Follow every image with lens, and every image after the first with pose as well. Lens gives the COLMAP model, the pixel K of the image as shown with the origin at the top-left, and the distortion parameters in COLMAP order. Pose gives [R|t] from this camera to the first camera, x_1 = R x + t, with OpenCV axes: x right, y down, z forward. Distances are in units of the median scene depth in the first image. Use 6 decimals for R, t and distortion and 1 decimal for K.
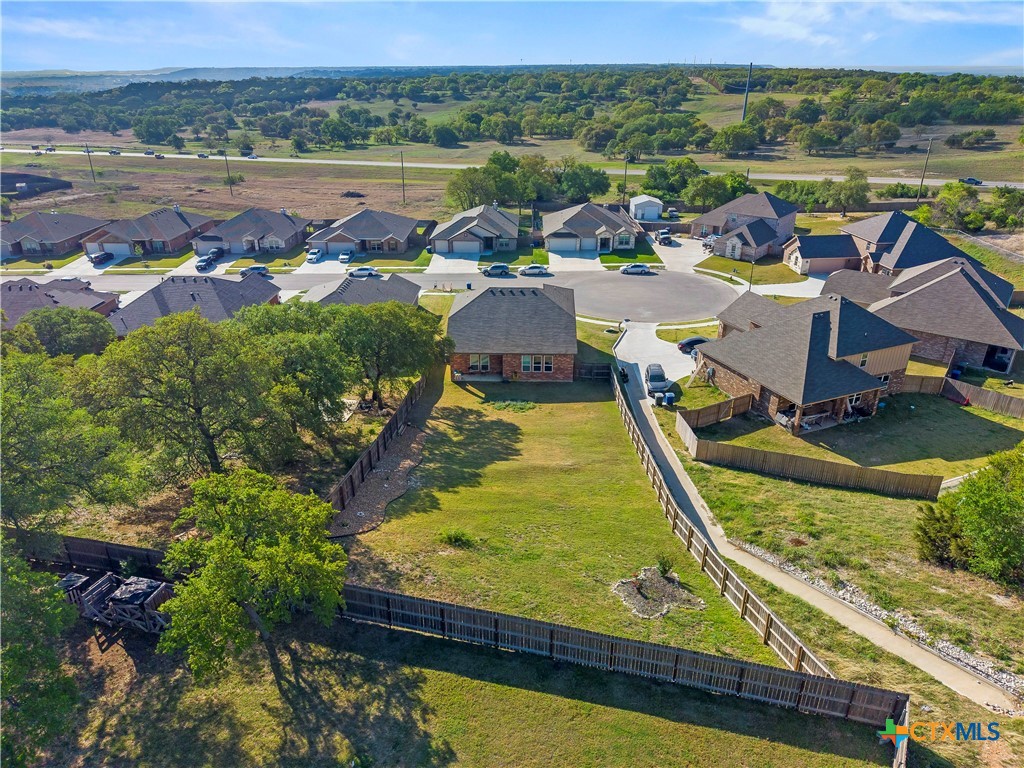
lens RADIAL K [[689.2, 0, 512.0], [0, 689.2, 384.0], [0, 0, 1]] dist [-0.000179, -0.000408]
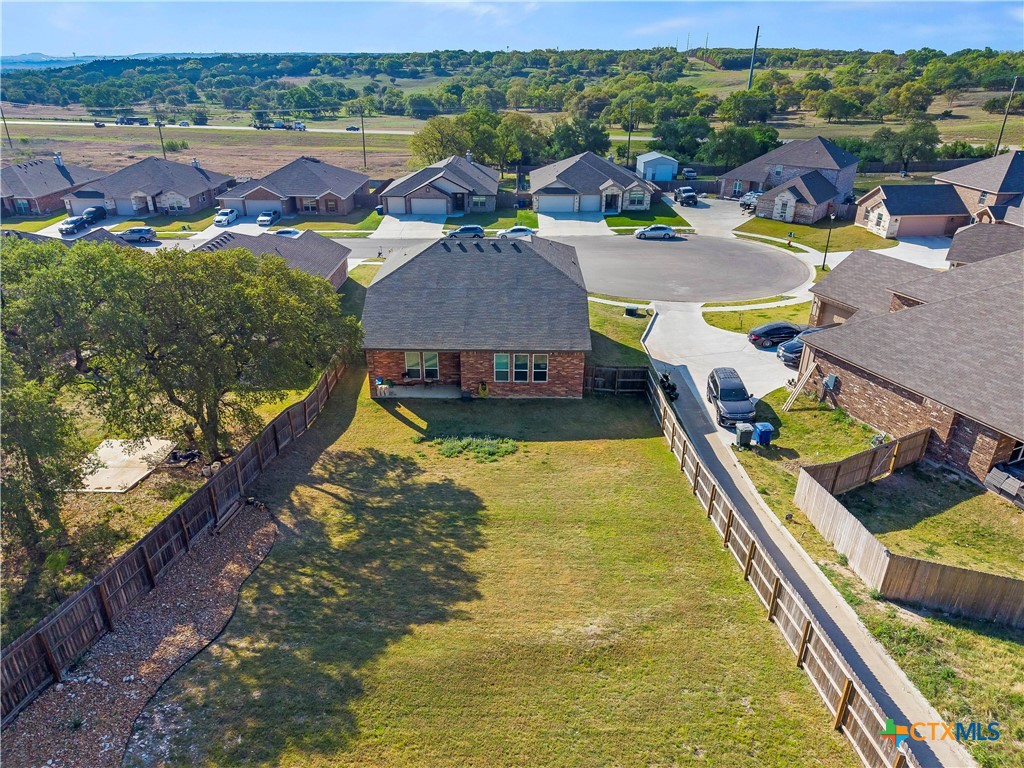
lens RADIAL K [[689.2, 0, 512.0], [0, 689.2, 384.0], [0, 0, 1]] dist [-0.000179, -0.000408]
pose [[0.999819, -0.001499, 0.018957, 0.010435], [0.001276, 0.999930, 0.011775, -0.012910], [-0.018974, -0.011749, 0.999751, 0.241506]]
